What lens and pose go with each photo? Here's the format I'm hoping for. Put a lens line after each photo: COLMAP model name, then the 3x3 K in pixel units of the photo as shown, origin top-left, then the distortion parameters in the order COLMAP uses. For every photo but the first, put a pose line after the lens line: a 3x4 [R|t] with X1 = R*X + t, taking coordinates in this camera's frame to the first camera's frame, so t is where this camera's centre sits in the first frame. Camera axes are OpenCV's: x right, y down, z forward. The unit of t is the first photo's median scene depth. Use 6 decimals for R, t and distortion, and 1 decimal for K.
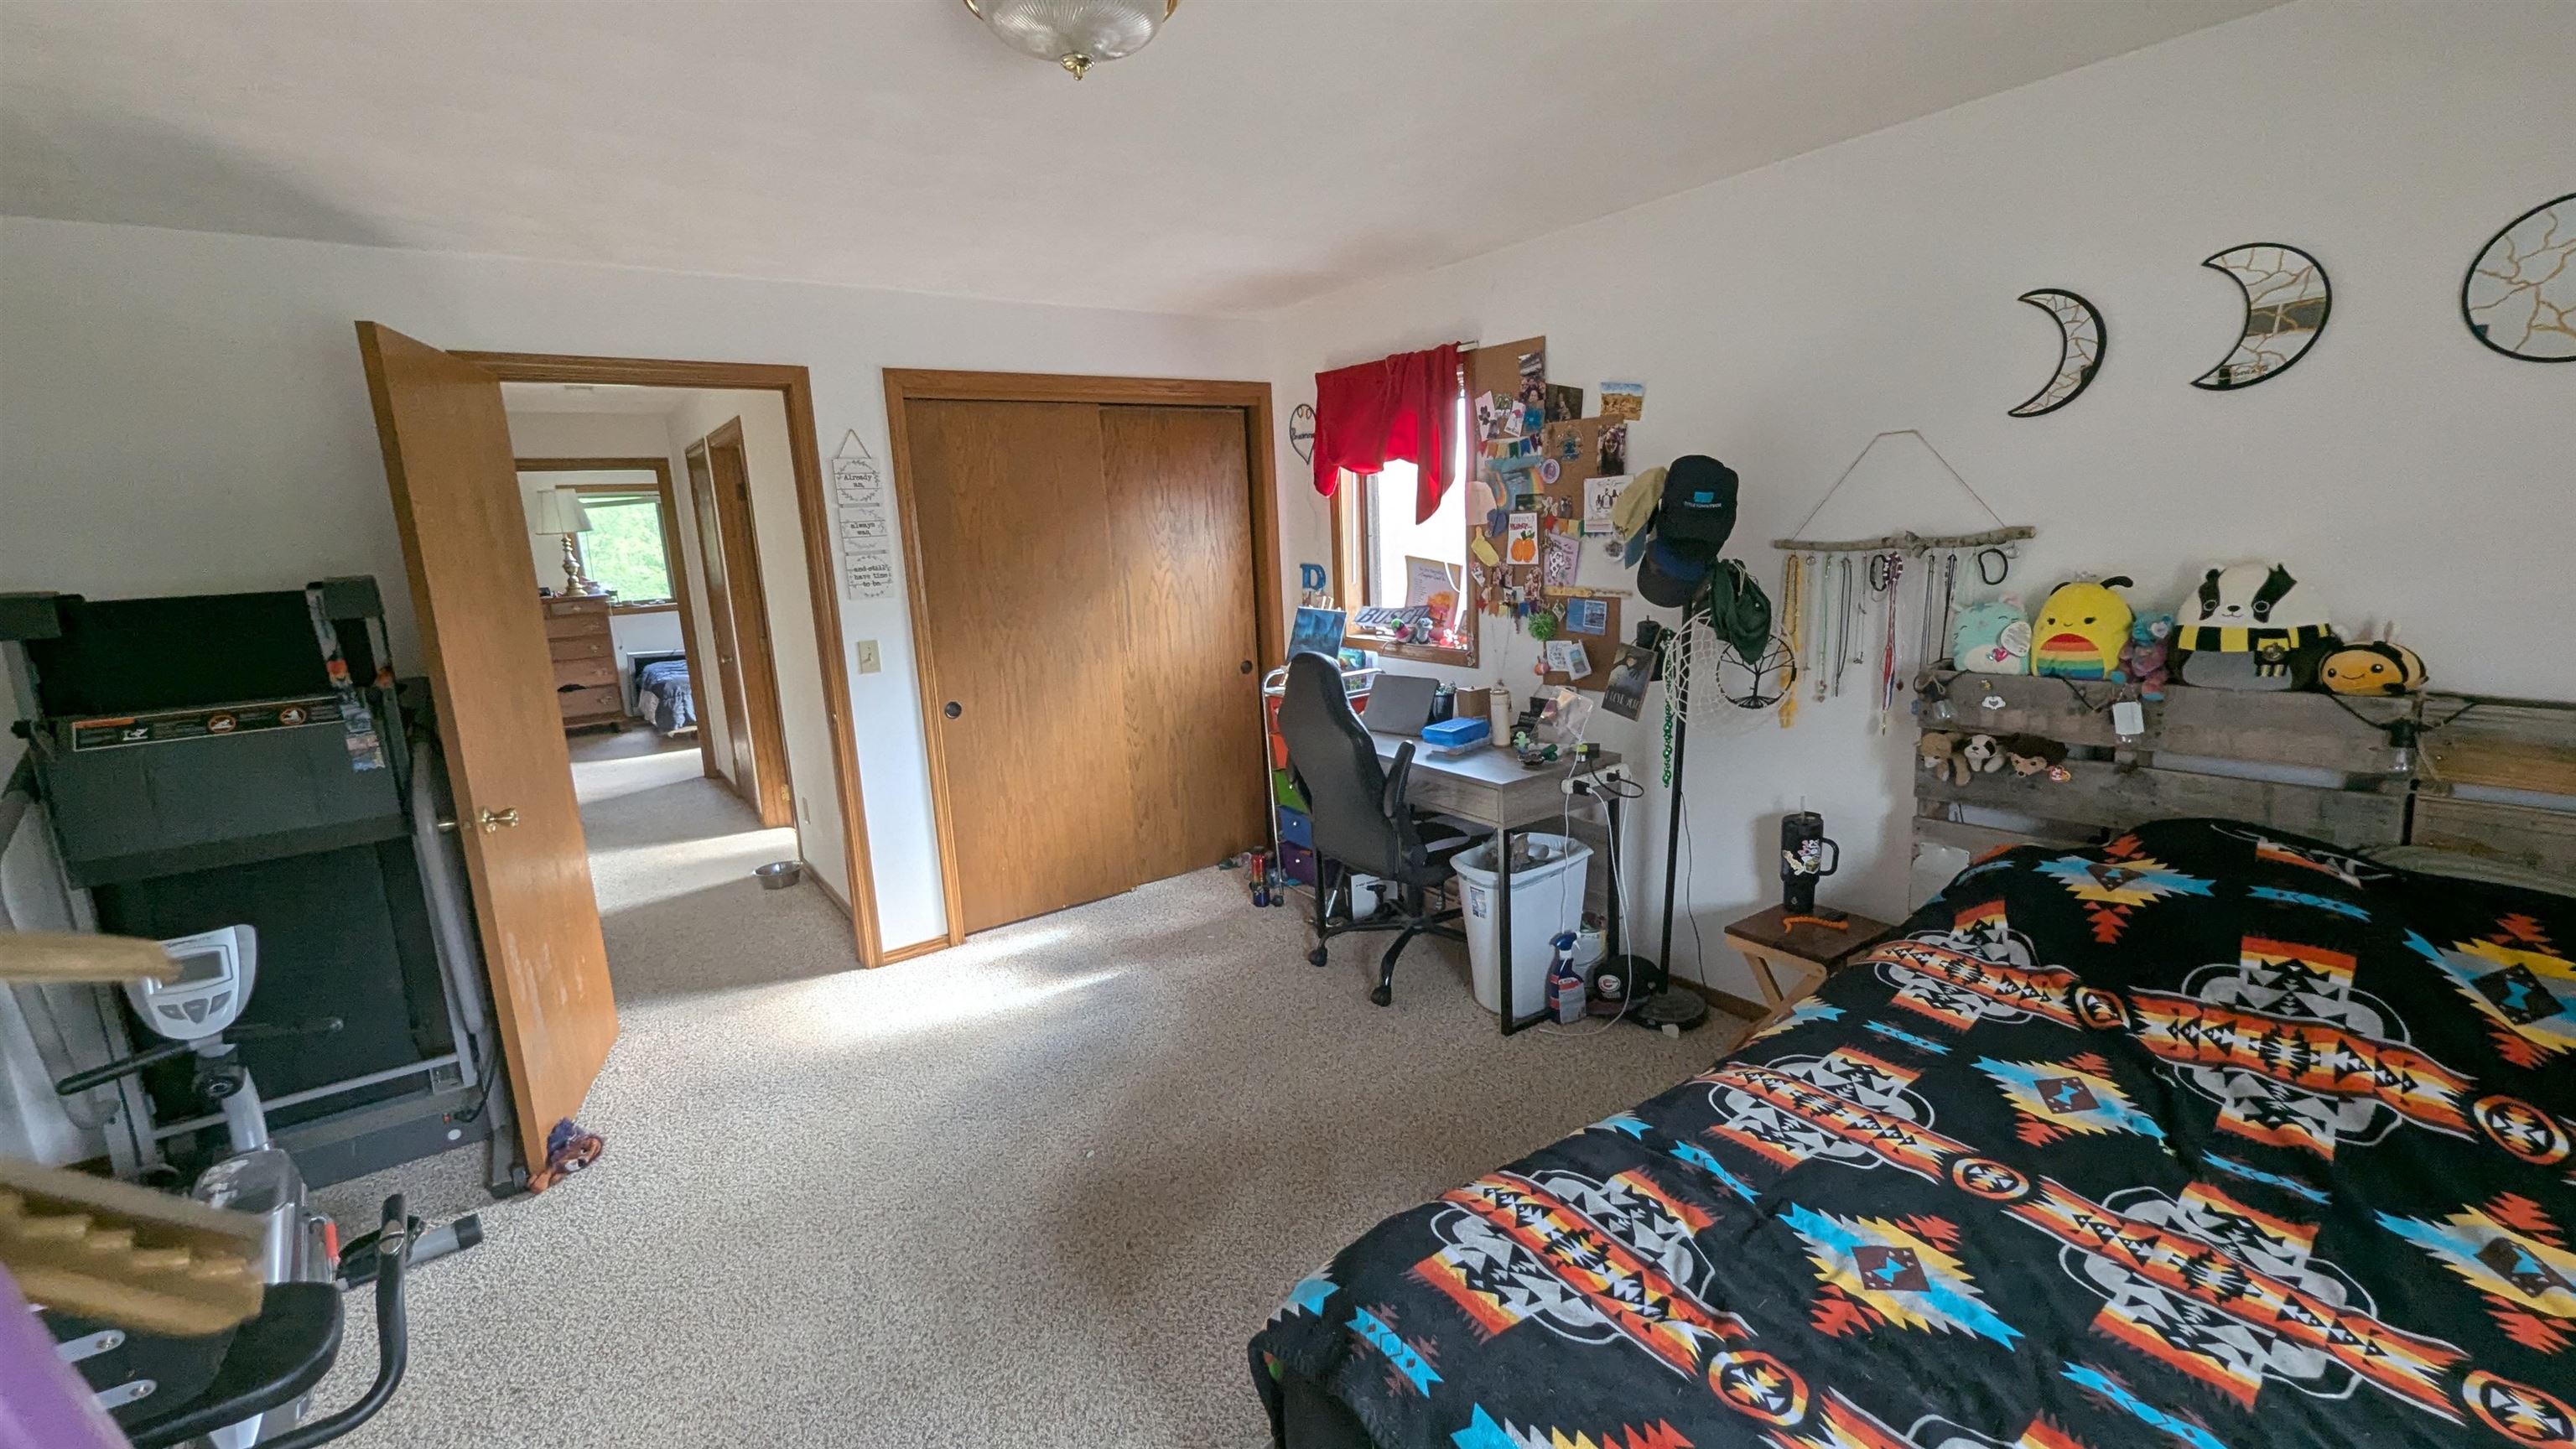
lens RADIAL K [[1063.9, 0, 1280.7], [0, 1063.9, 734.1], [0, 0, 1]] dist [-0.000647, -0.003614]
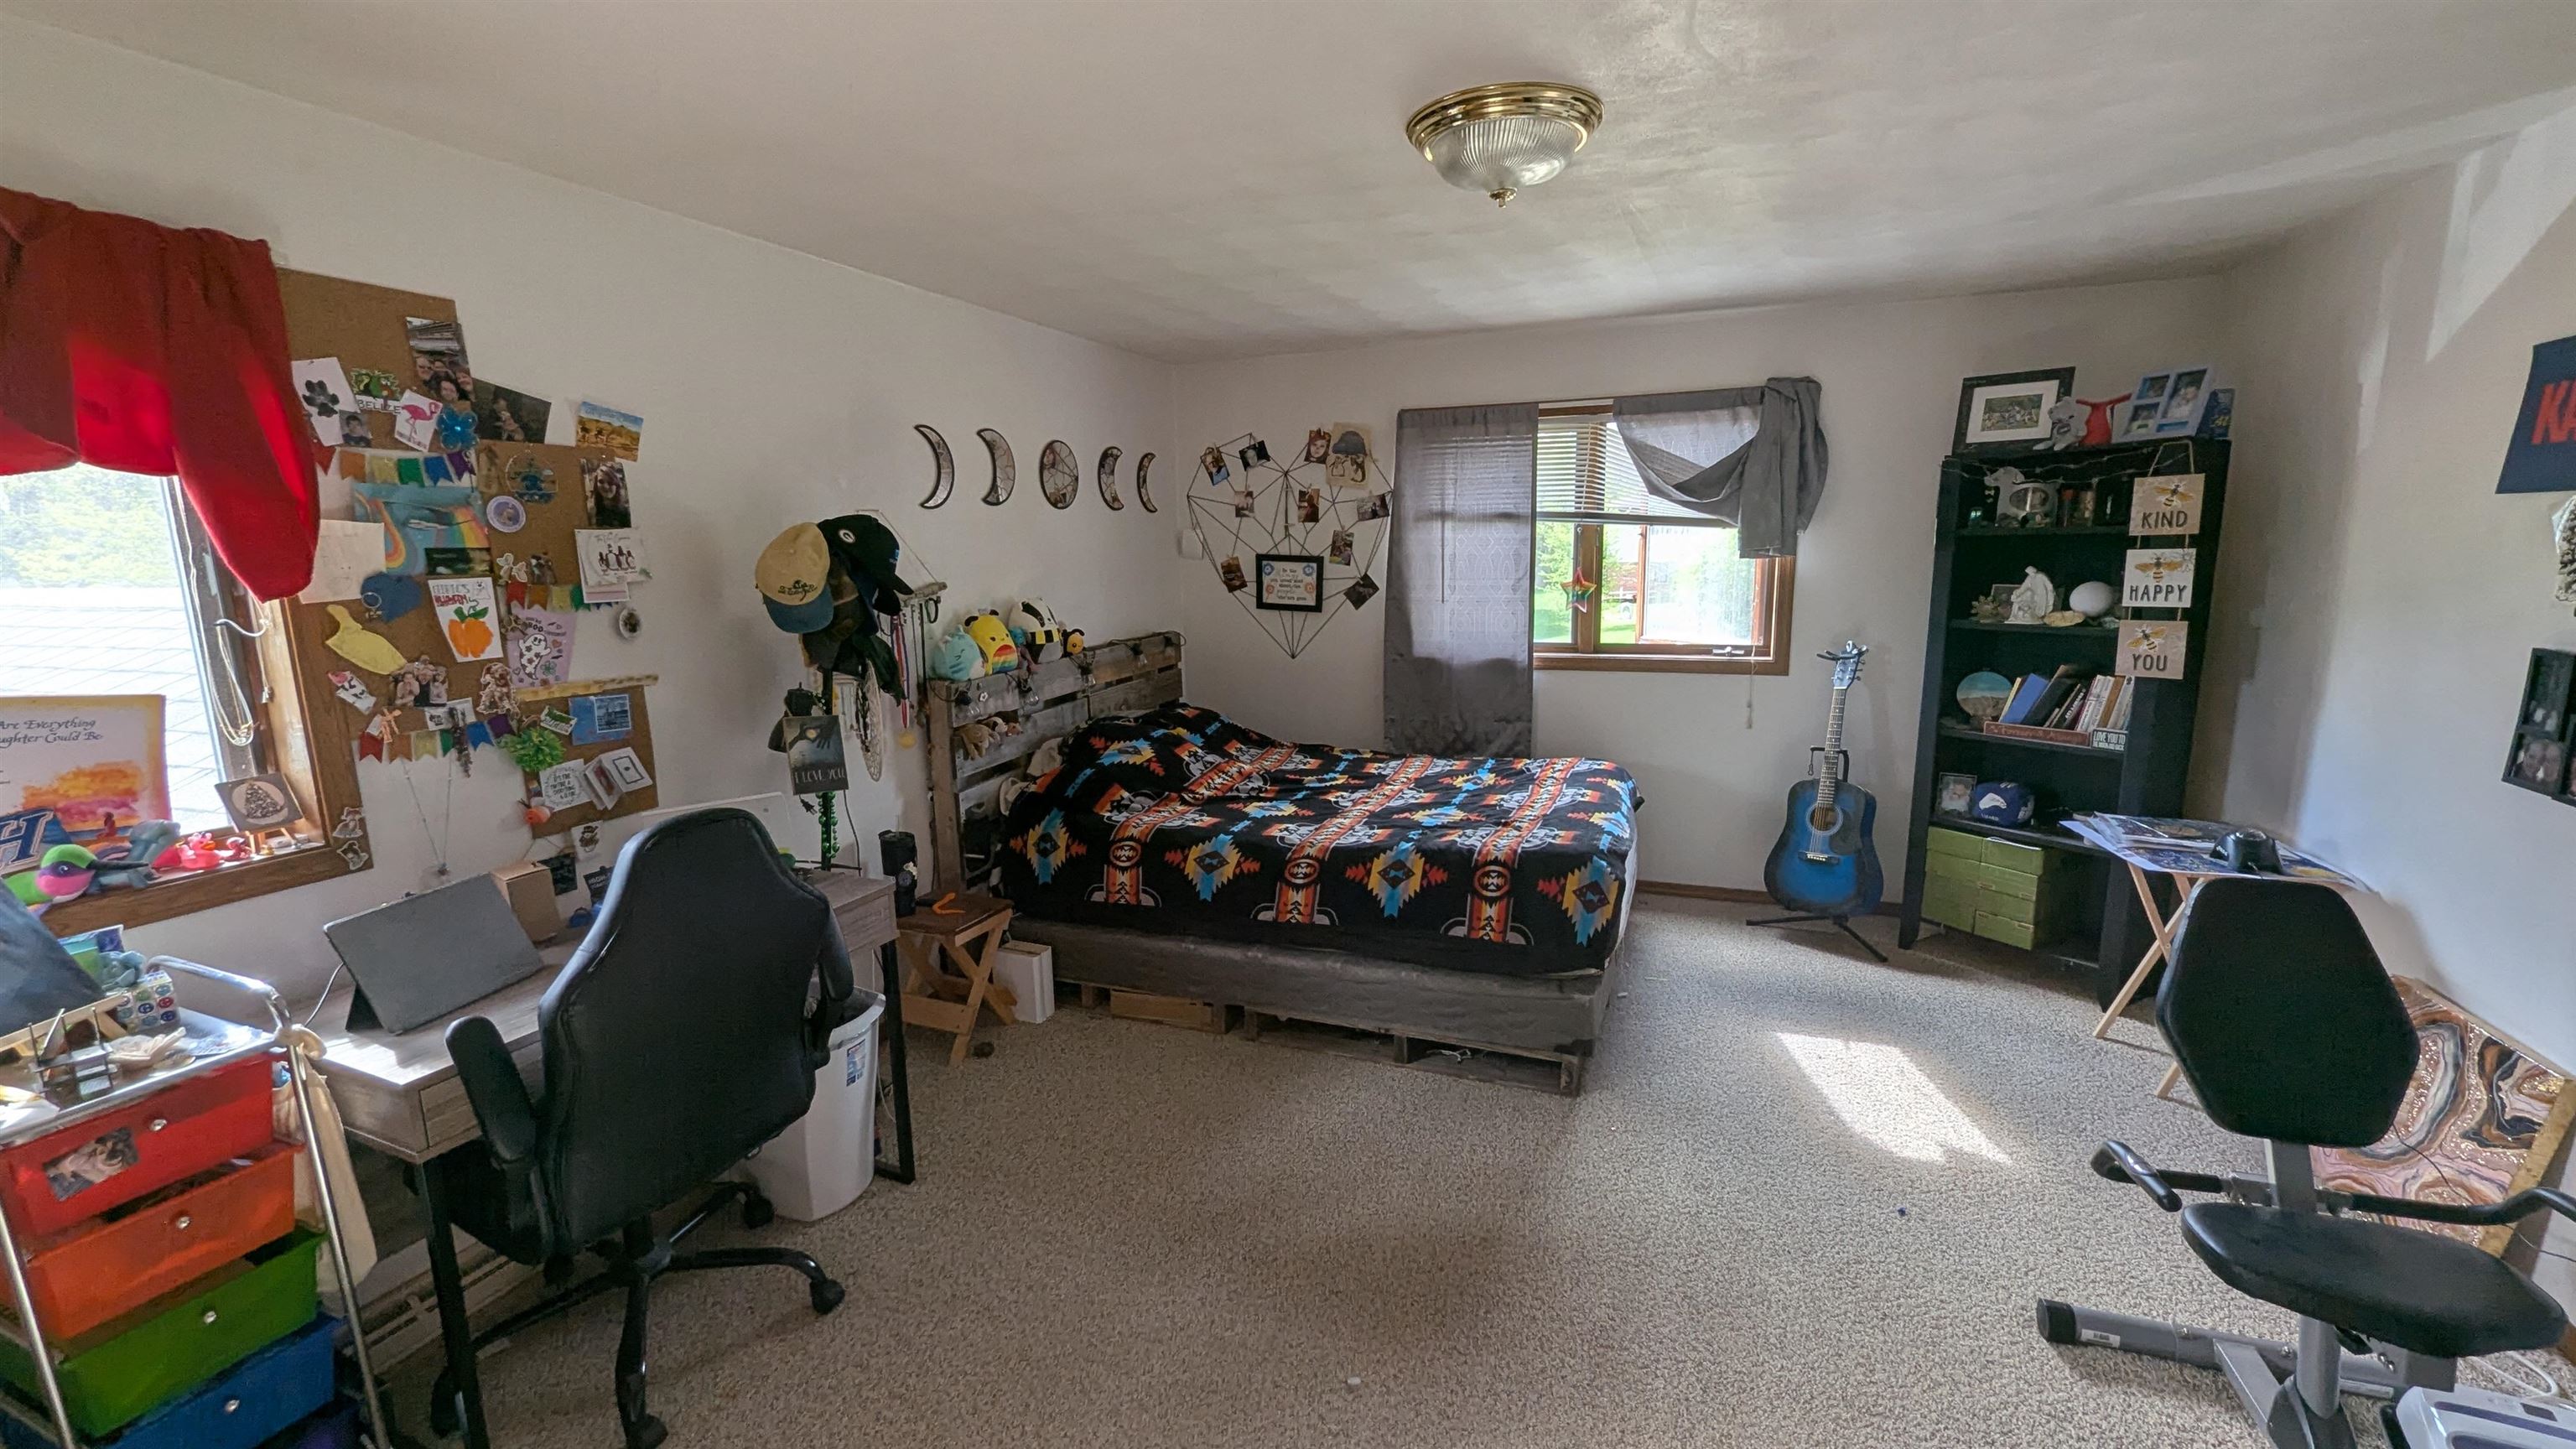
lens RADIAL K [[1063.9, 0, 1280.7], [0, 1063.9, 734.1], [0, 0, 1]] dist [-0.000647, -0.003614]
pose [[-0.545880, -0.096196, 0.832323, -0.579939], [0.209149, 0.946296, 0.246539, -0.186415], [-0.811339, 0.308660, -0.496445, 1.010828]]
